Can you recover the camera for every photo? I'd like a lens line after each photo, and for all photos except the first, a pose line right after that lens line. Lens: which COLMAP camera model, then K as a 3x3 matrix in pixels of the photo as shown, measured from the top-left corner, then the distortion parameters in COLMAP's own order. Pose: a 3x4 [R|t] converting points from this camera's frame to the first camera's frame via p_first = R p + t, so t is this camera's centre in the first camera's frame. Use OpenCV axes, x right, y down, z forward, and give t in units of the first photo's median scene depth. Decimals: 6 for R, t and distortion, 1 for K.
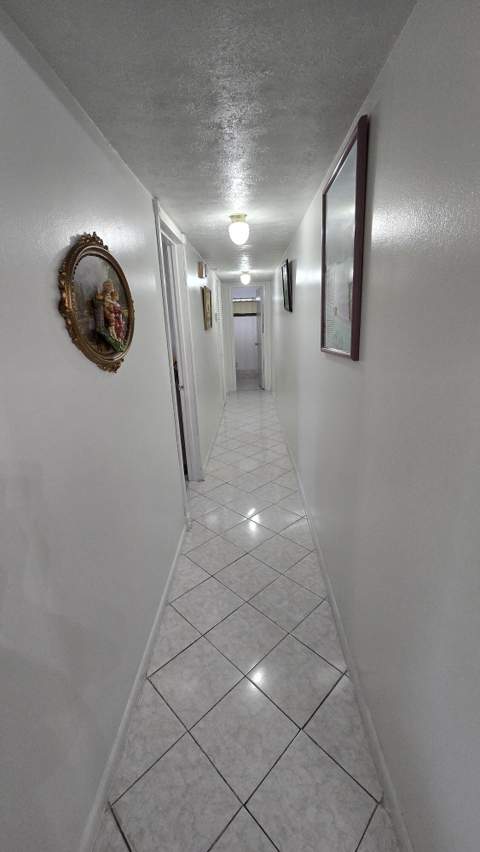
lens RADIAL K [[349.4, 0, 262.5], [0, 349.4, 425.2], [0, 0, 1]] dist [0.000478, 0.000072]
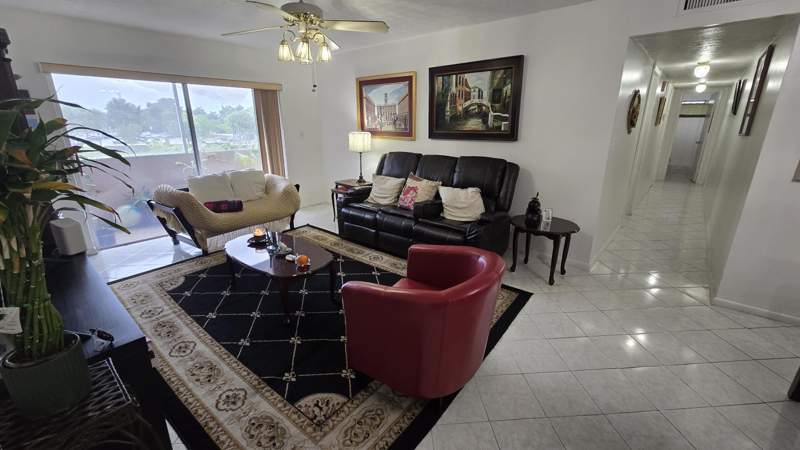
lens RADIAL K [[328.0, 0, 402.5], [0, 328.0, 215.7], [0, 0, 1]] dist [0.000478, 0.000072]
pose [[0.733987, 0.219524, -0.642707, 0.019693], [-0.221751, 0.971920, 0.078726, 0.152567], [0.641942, 0.084737, 0.762056, -0.481484]]
